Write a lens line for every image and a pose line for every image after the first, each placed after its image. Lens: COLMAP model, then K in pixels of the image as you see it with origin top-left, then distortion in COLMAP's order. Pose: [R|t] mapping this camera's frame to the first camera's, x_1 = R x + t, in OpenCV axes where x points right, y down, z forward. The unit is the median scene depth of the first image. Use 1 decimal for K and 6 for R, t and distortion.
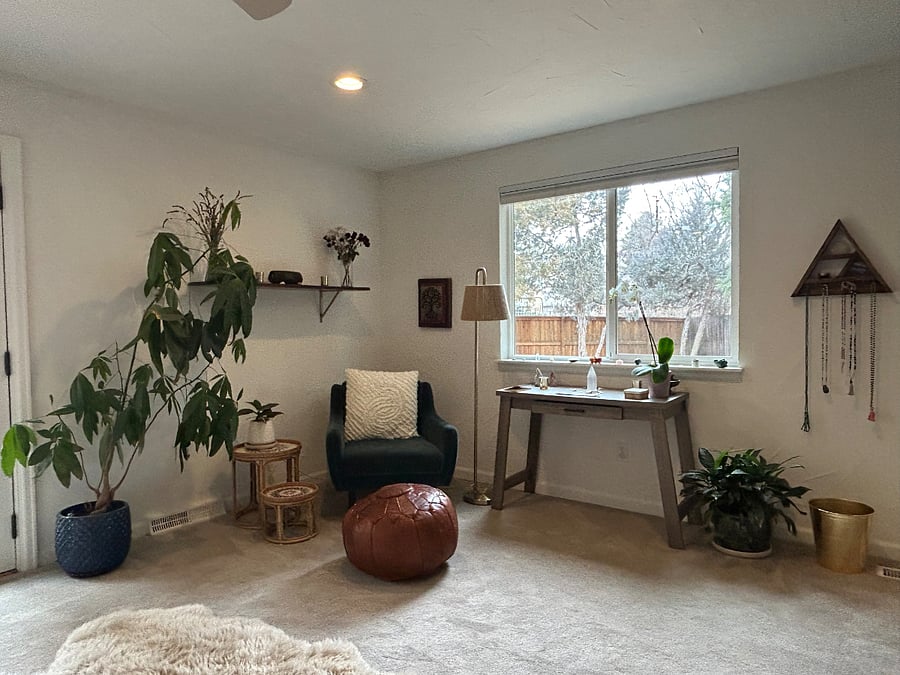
lens RADIAL K [[588.3, 0, 450.0], [0, 588.3, 337.5], [0, 0, 1]] dist [-0.003700, -0.000285]
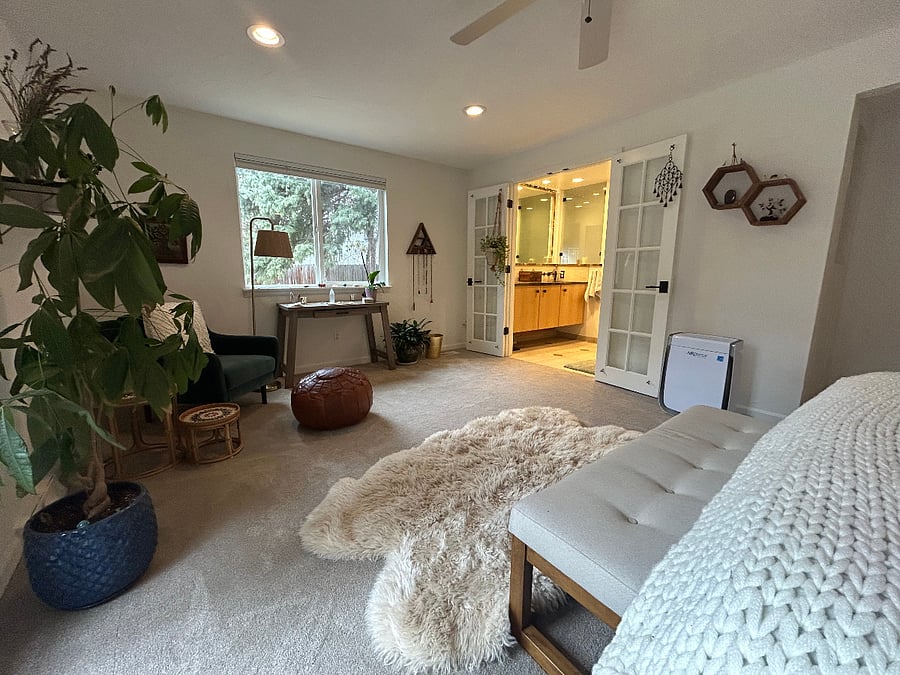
lens RADIAL K [[366.4, 0, 448.6], [0, 366.4, 333.3], [0, 0, 1]] dist [0.001599, 0.000813]
pose [[0.260254, -0.146814, 0.954313, -0.773564], [0.024724, 0.989061, 0.145418, 0.034742], [-0.965224, -0.014251, 0.261037, 0.430024]]
